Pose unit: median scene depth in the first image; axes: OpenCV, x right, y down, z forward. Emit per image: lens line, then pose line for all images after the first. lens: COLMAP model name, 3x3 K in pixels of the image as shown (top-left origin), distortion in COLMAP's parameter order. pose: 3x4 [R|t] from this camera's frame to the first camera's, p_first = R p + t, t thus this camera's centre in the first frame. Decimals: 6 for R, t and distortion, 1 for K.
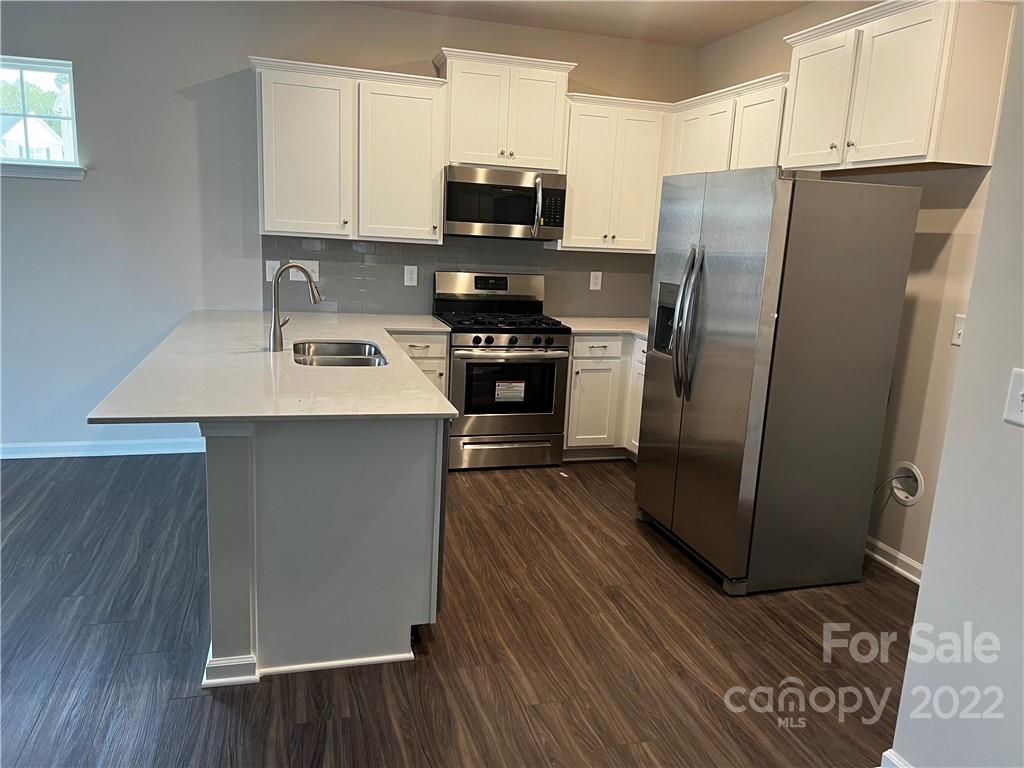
lens RADIAL K [[759.7, 0, 512.0], [0, 759.7, 384.0], [0, 0, 1]] dist [0.023560, -0.005884]
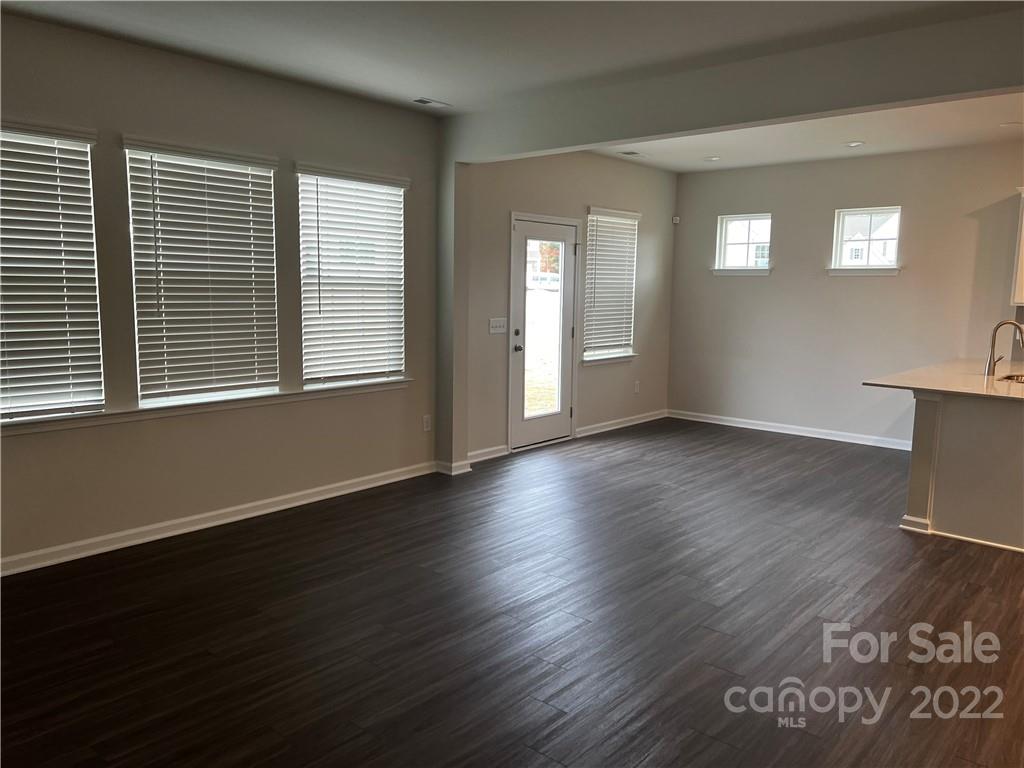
lens RADIAL K [[759.7, 0, 512.0], [0, 759.7, 384.0], [0, 0, 1]] dist [0.023560, -0.005884]
pose [[0.537148, 0.067858, -0.840754, 0.643185], [-0.159537, 0.986941, -0.022270, 0.216661], [0.828263, 0.146094, 0.540959, -0.881826]]
